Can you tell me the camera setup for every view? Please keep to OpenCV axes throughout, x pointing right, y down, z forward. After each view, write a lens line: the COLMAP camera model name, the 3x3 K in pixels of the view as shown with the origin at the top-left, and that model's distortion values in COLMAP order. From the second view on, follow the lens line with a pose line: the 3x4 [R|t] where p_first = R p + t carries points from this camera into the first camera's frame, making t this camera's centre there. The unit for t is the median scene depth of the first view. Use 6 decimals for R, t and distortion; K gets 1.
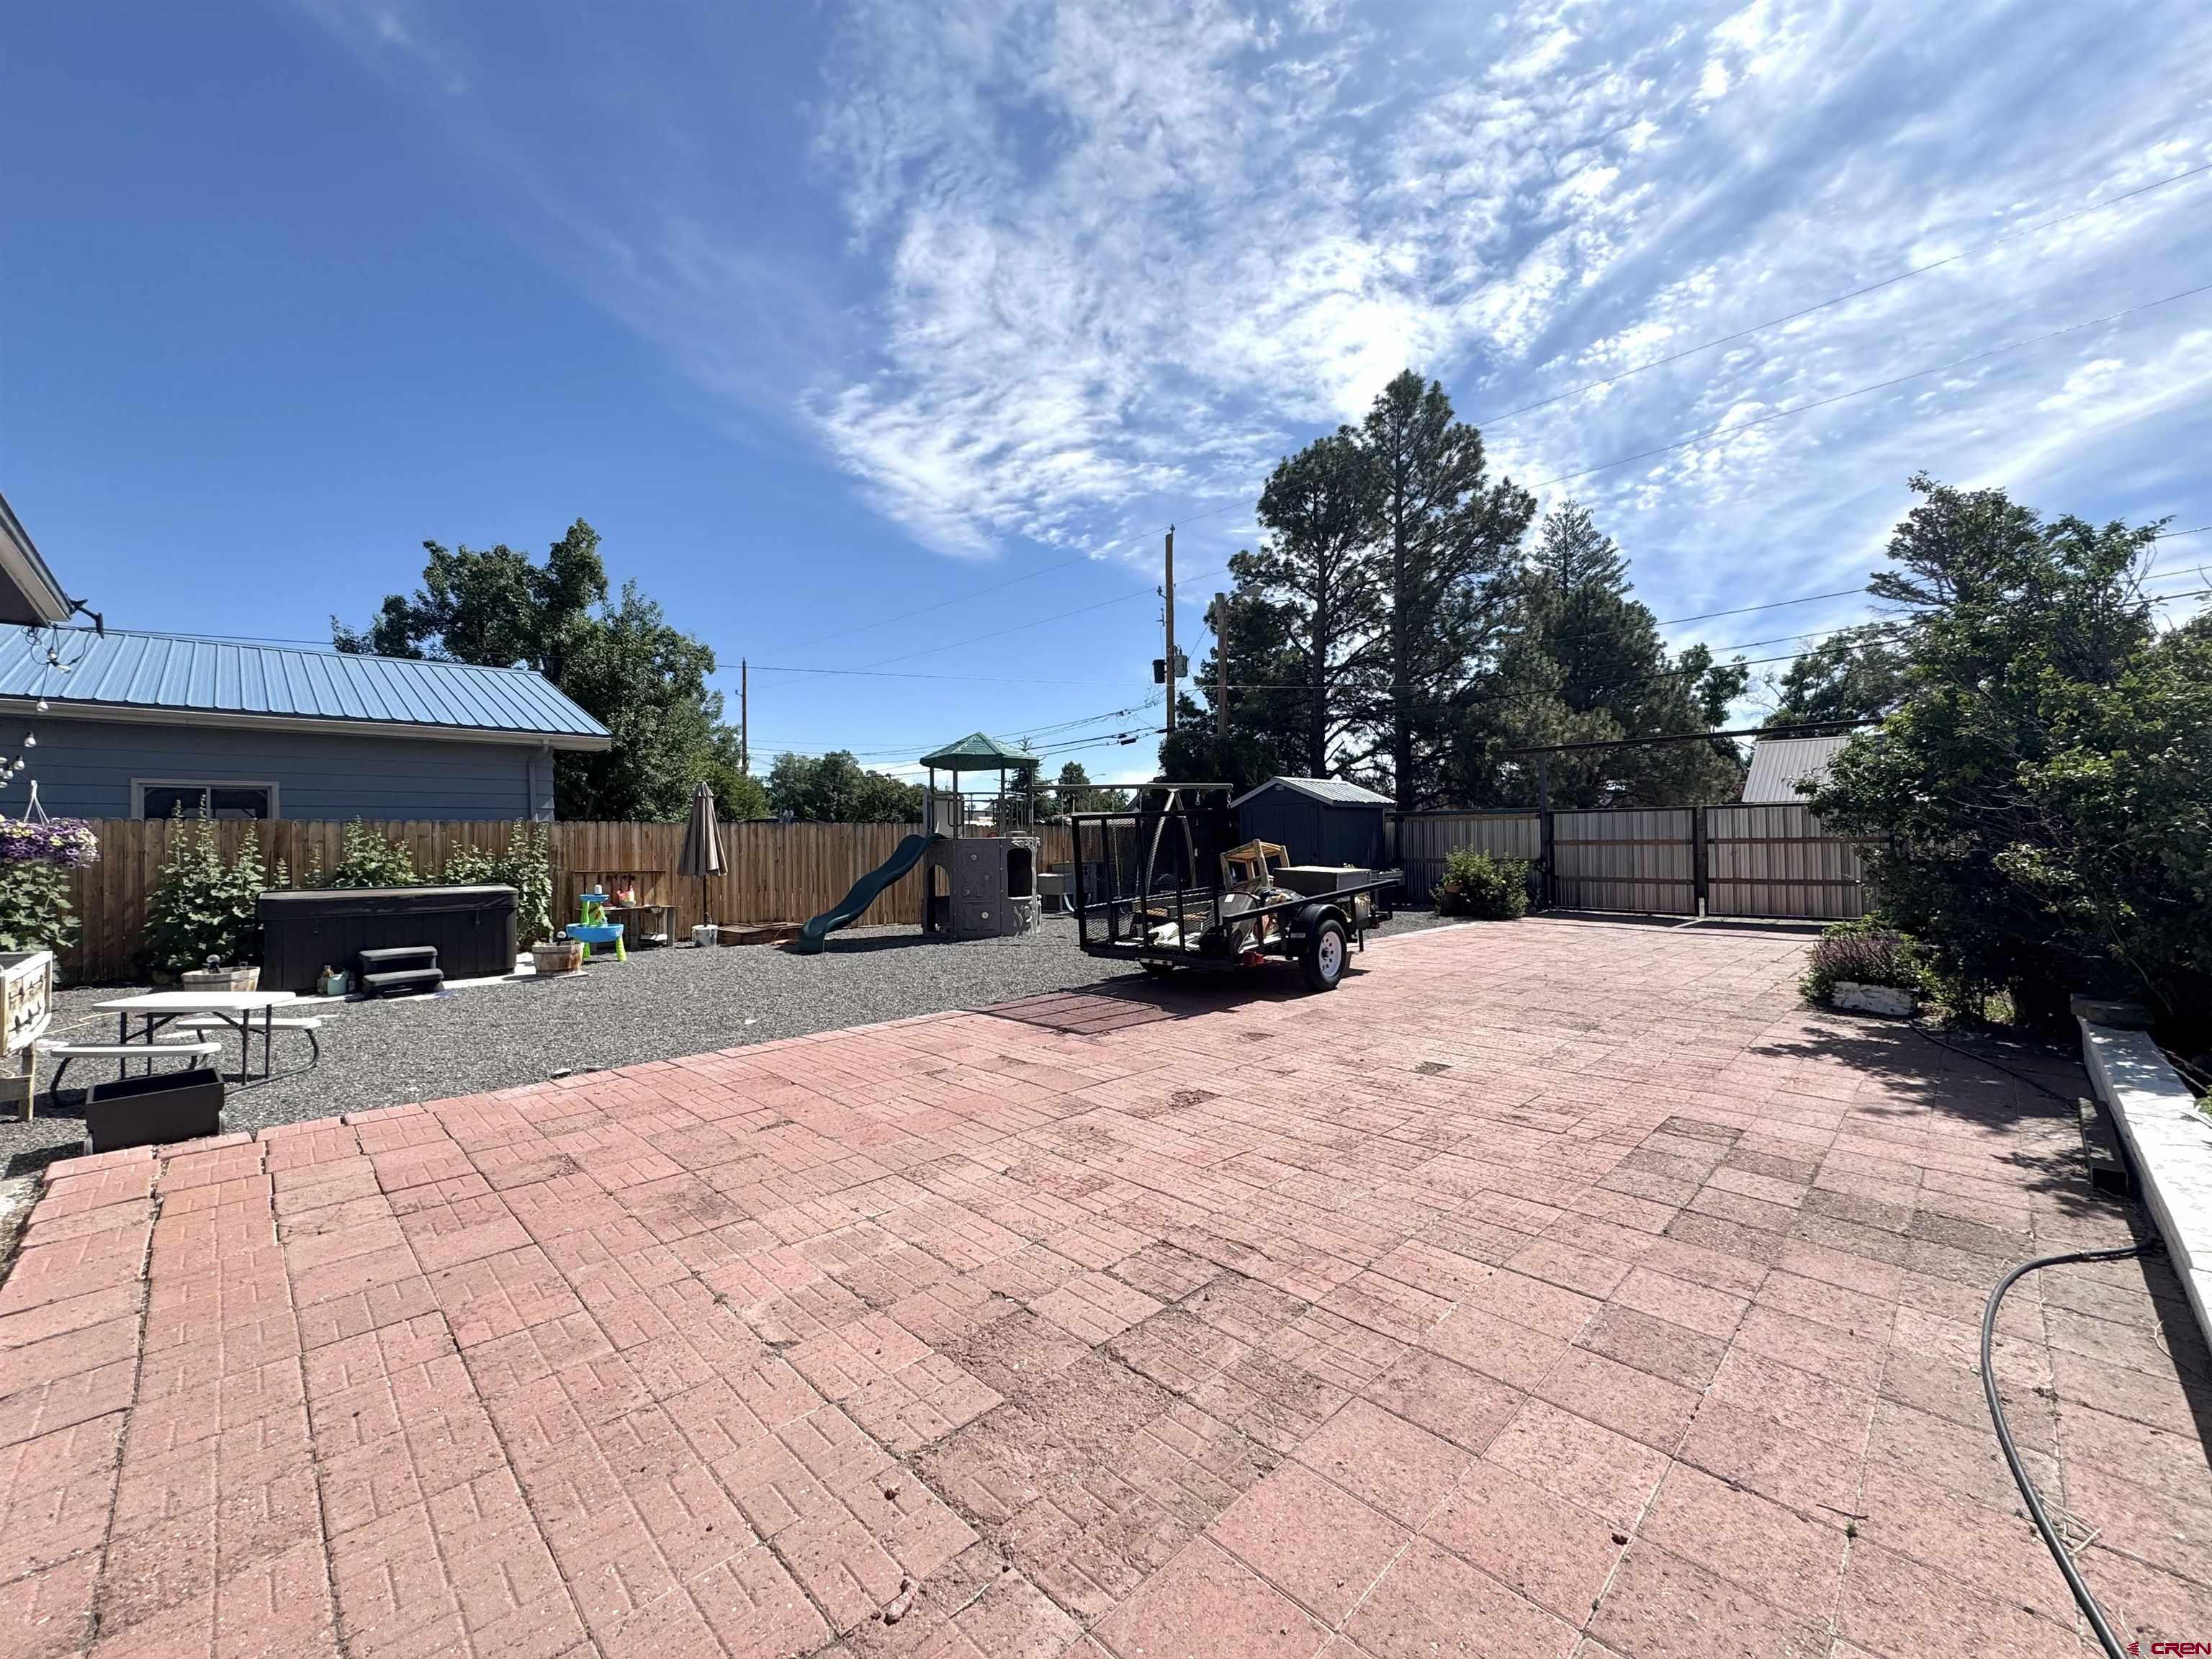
lens RADIAL K [[883.0, 0, 1111.2], [0, 883.0, 833.5], [0, 0, 1]] dist [0.002061, -0.000179]
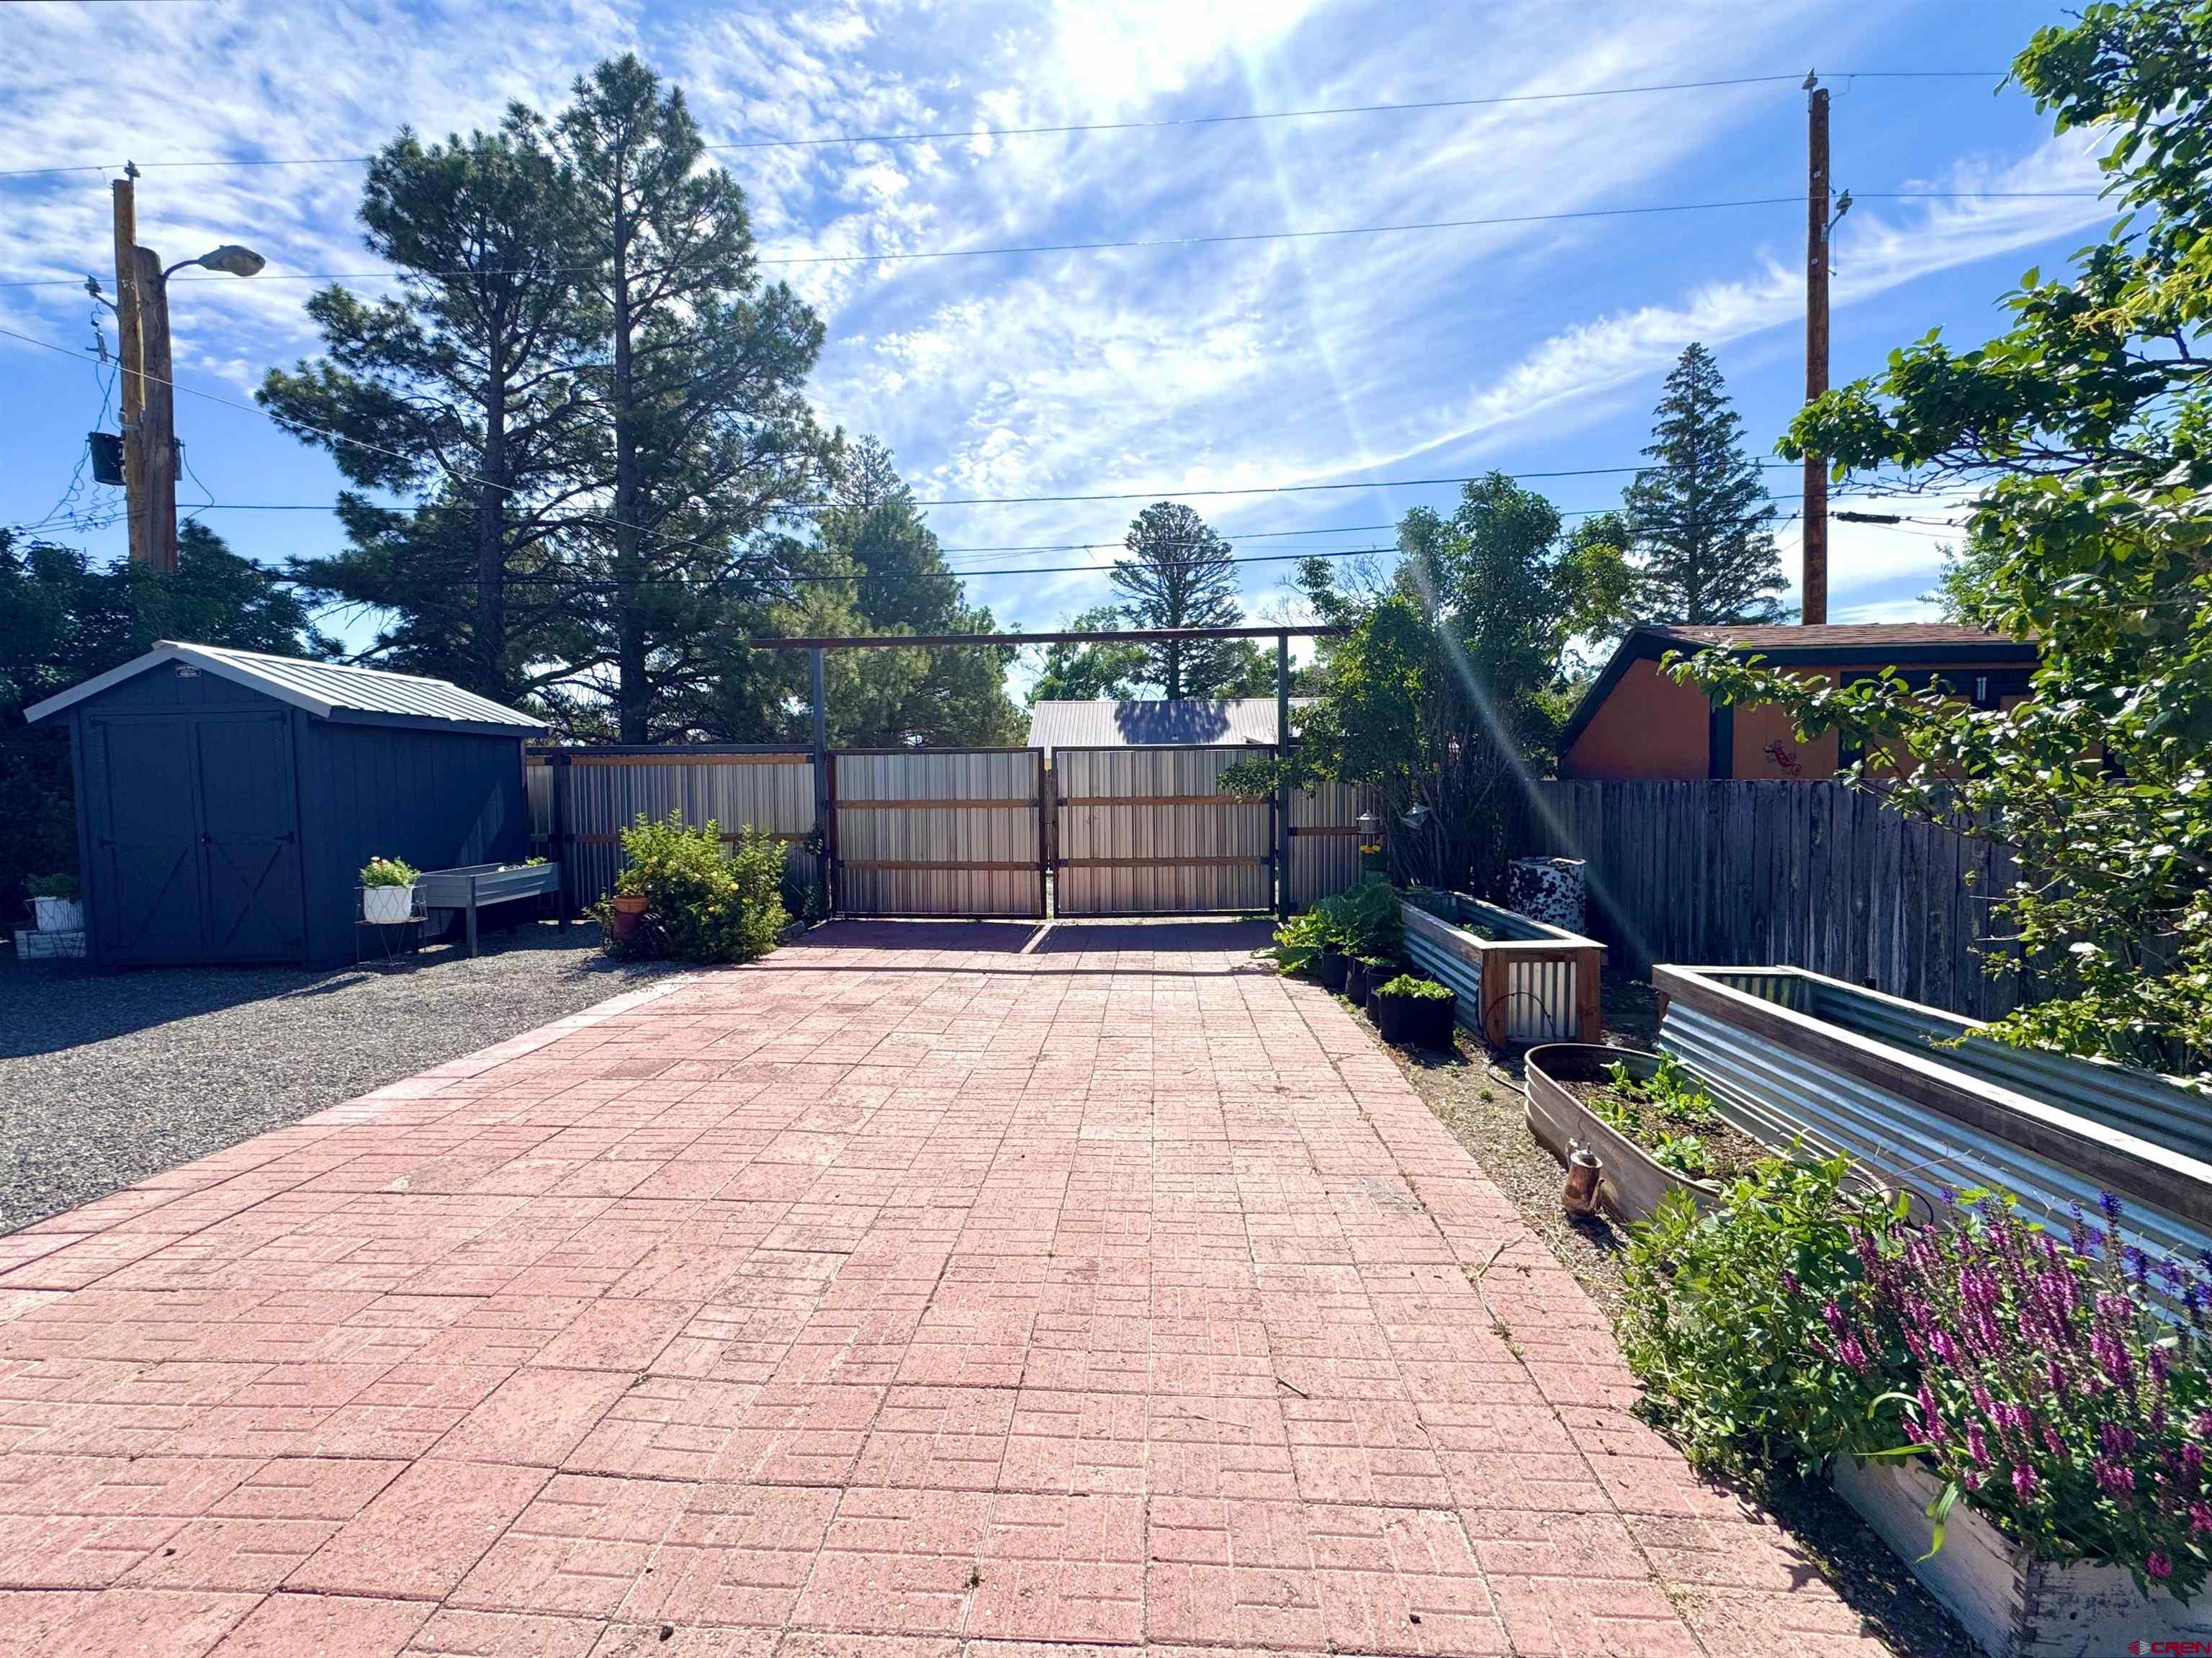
lens RADIAL K [[883.0, 0, 1099.1], [0, 883.0, 806.6], [0, 0, 1]] dist [0.002061, -0.000179]
pose [[0.742939, -0.007457, 0.669318, 0.130623], [-0.005410, 0.999838, 0.017145, 0.000356], [-0.669338, -0.016359, 0.742778, 0.246804]]
